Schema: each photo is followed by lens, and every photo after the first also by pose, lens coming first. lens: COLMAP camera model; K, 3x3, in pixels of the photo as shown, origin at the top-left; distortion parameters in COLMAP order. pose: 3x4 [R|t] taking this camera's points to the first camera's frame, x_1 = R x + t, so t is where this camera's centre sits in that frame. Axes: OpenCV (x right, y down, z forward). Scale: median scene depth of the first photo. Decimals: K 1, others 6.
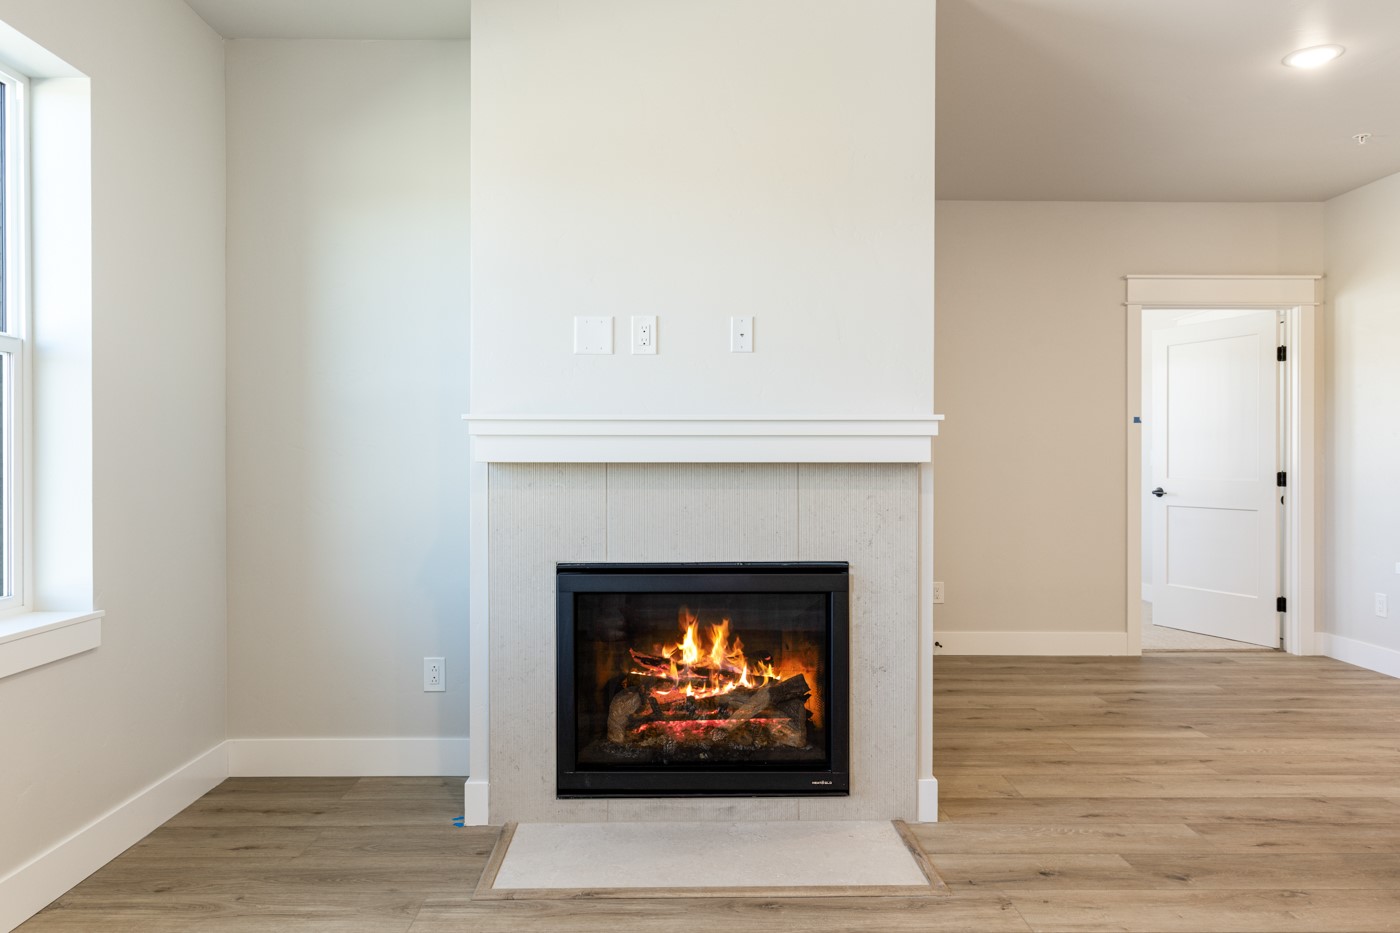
lens RADIAL K [[944.0, 0, 697.9], [0, 944.0, 471.2], [0, 0, 1]] dist [0.005109, -0.000929]
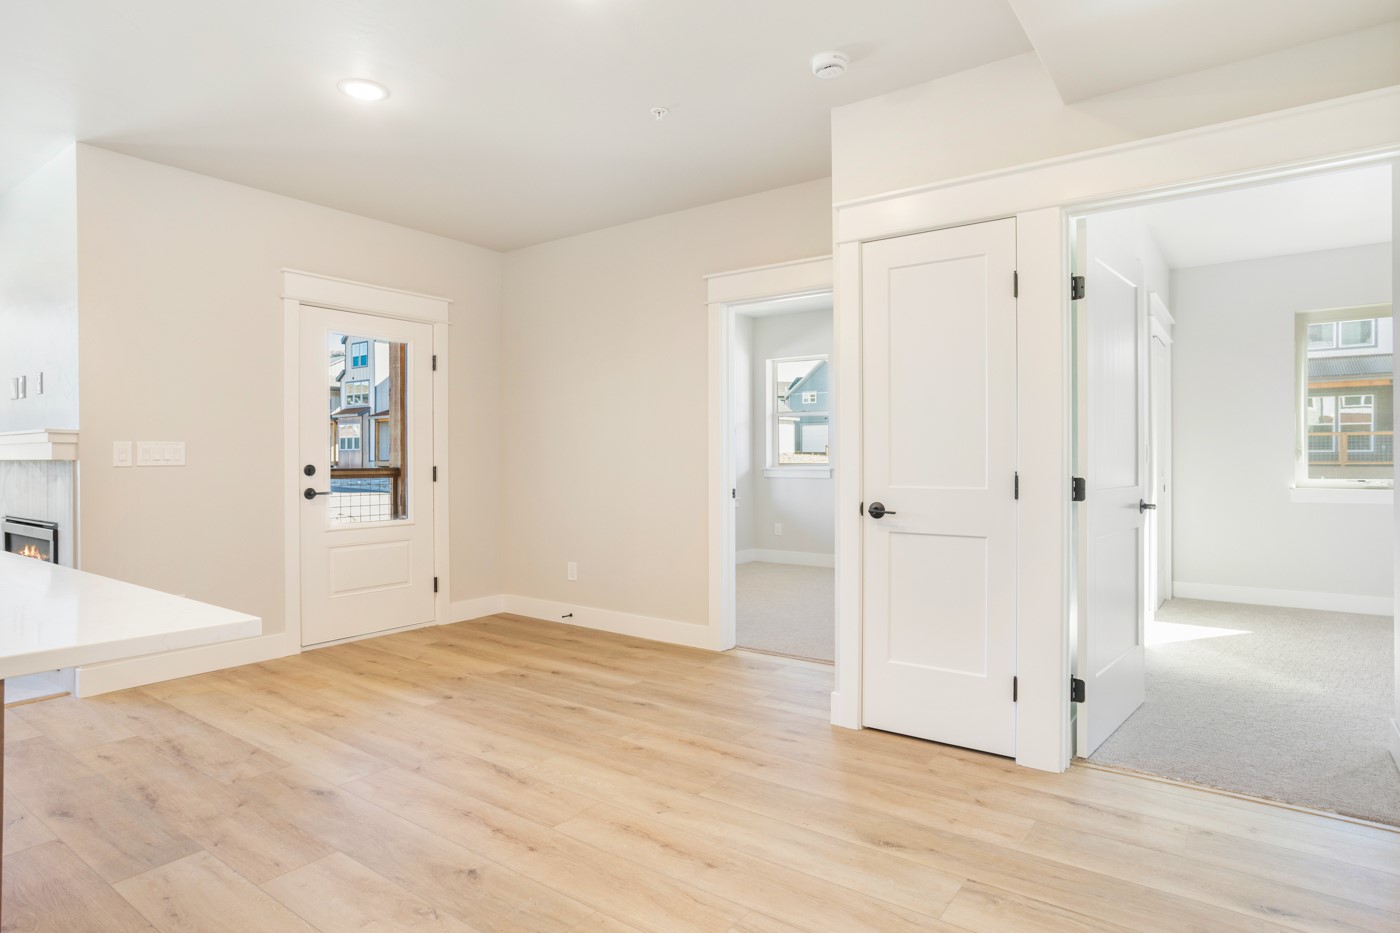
lens RADIAL K [[758.0, 0, 691.2], [0, 758.0, 456.7], [0, 0, 1]] dist [-0.031913, 0.022581]
pose [[0.799728, -0.003681, -0.600352, 1.709635], [-0.009578, 0.999776, -0.018888, 0.003782], [0.600287, 0.020855, 0.799513, 0.617250]]
